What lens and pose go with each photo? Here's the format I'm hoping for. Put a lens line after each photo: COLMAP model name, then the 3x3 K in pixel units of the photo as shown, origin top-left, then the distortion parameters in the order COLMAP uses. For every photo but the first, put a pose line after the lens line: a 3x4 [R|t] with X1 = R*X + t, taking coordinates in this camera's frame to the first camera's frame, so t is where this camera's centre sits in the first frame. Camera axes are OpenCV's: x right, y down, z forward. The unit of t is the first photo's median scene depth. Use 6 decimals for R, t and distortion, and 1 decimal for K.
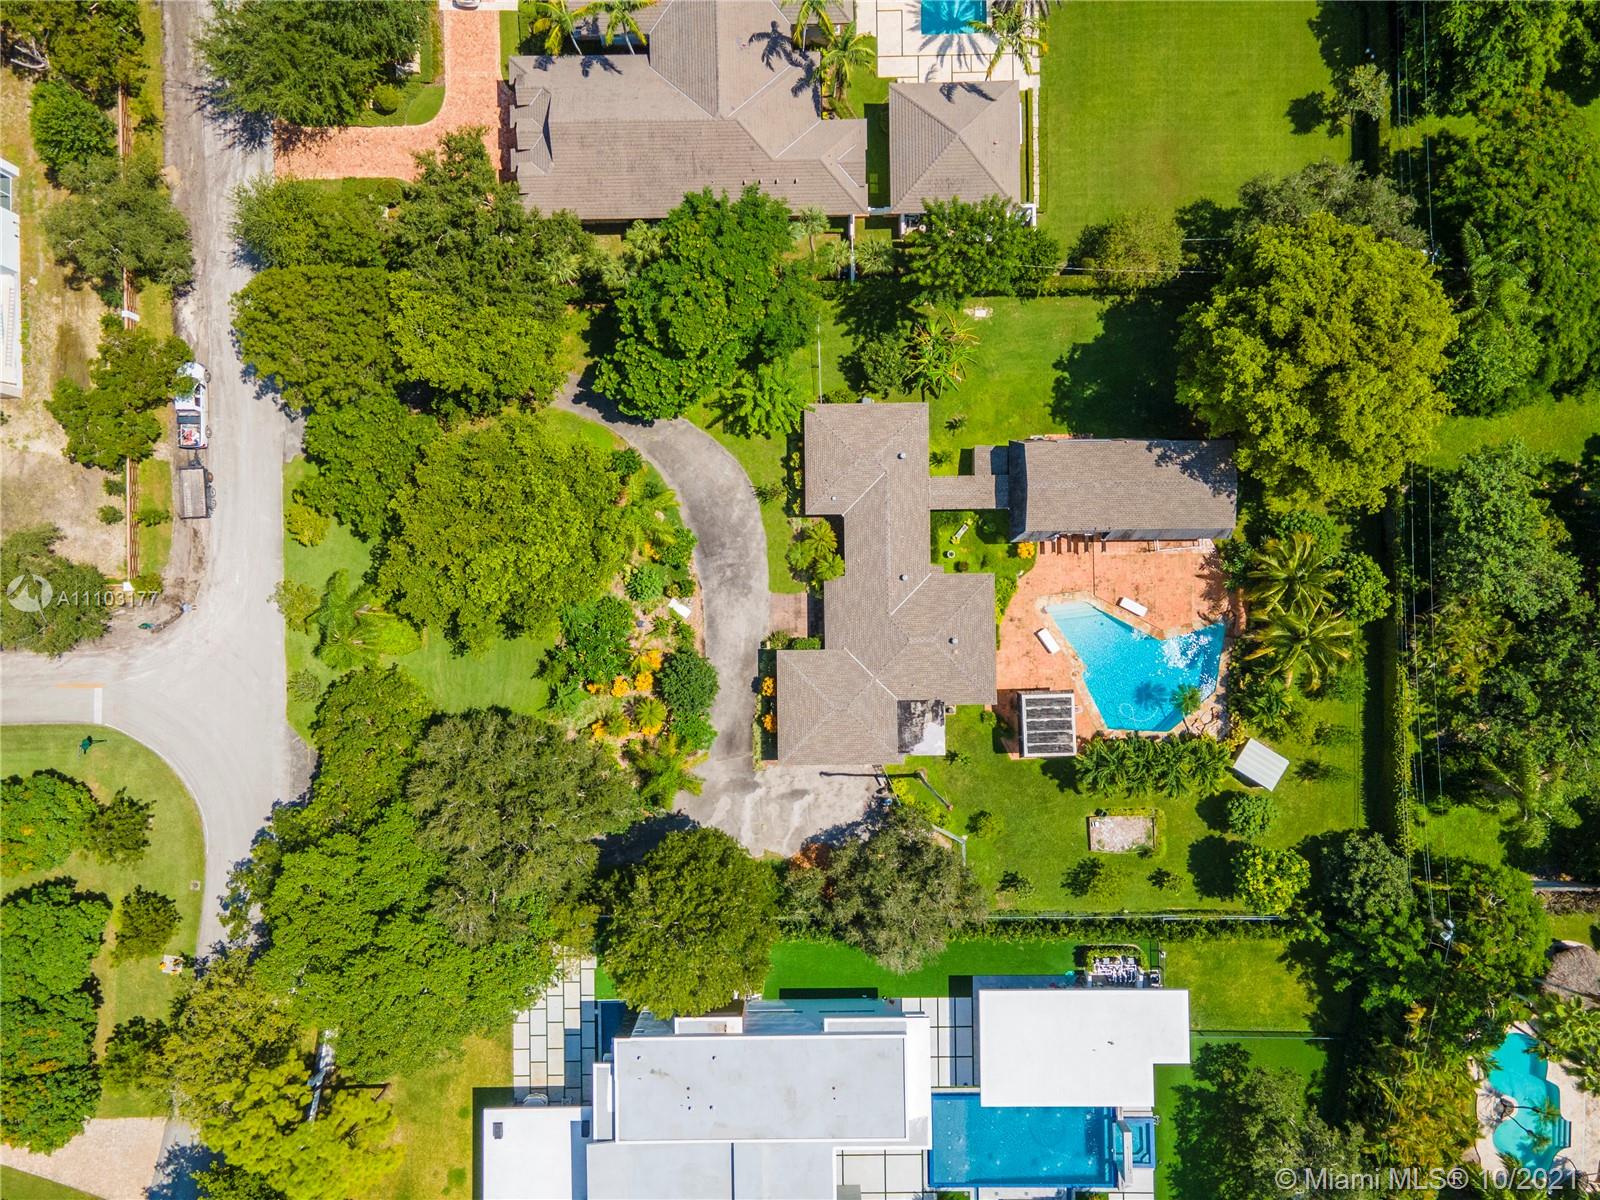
lens RADIAL K [[1184.6, 0, 797.4], [0, 1184.6, 591.3], [0, 0, 1]] dist [0.049429, 0.006916]
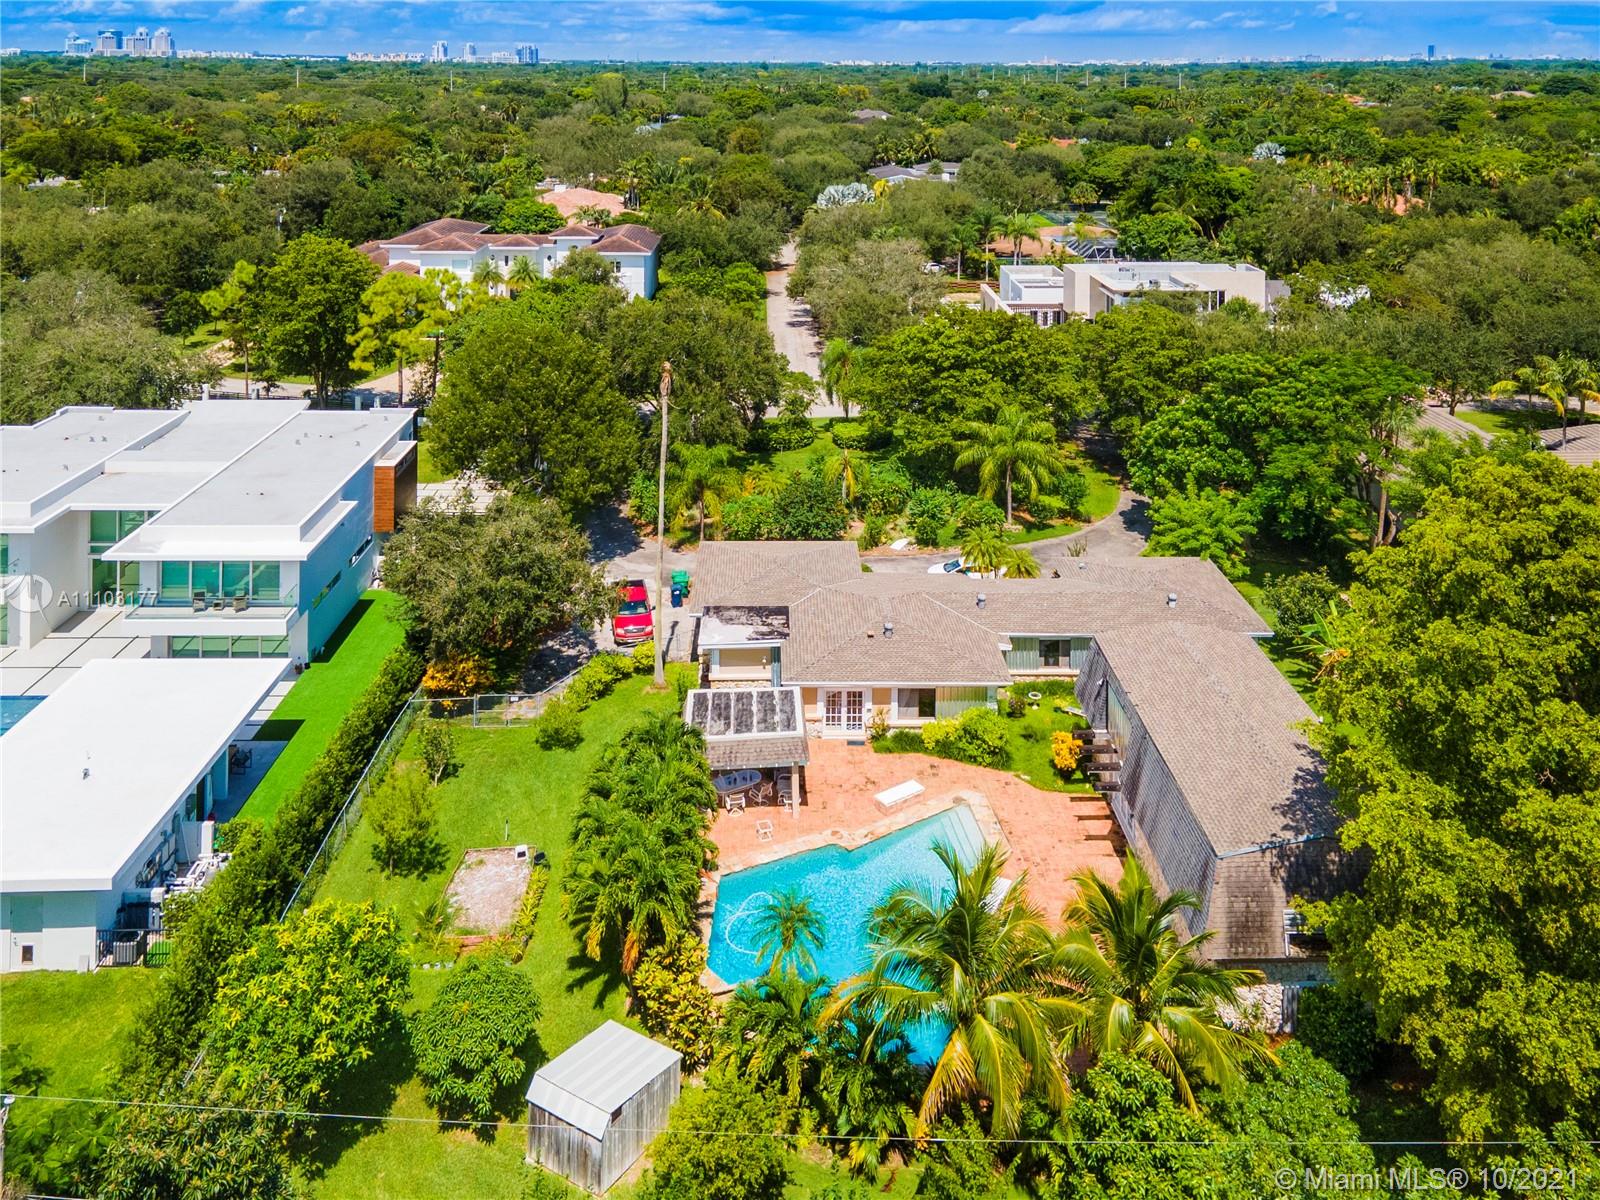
lens RADIAL K [[1184.6, 0, 797.4], [0, 1184.6, 591.3], [0, 0, 1]] dist [0.049429, 0.006916]
pose [[-0.000899, 0.436710, -0.899602, 0.644303], [-0.999996, -0.002908, -0.000412, 0.088284], [-0.002796, 0.899597, 0.436711, 0.716177]]
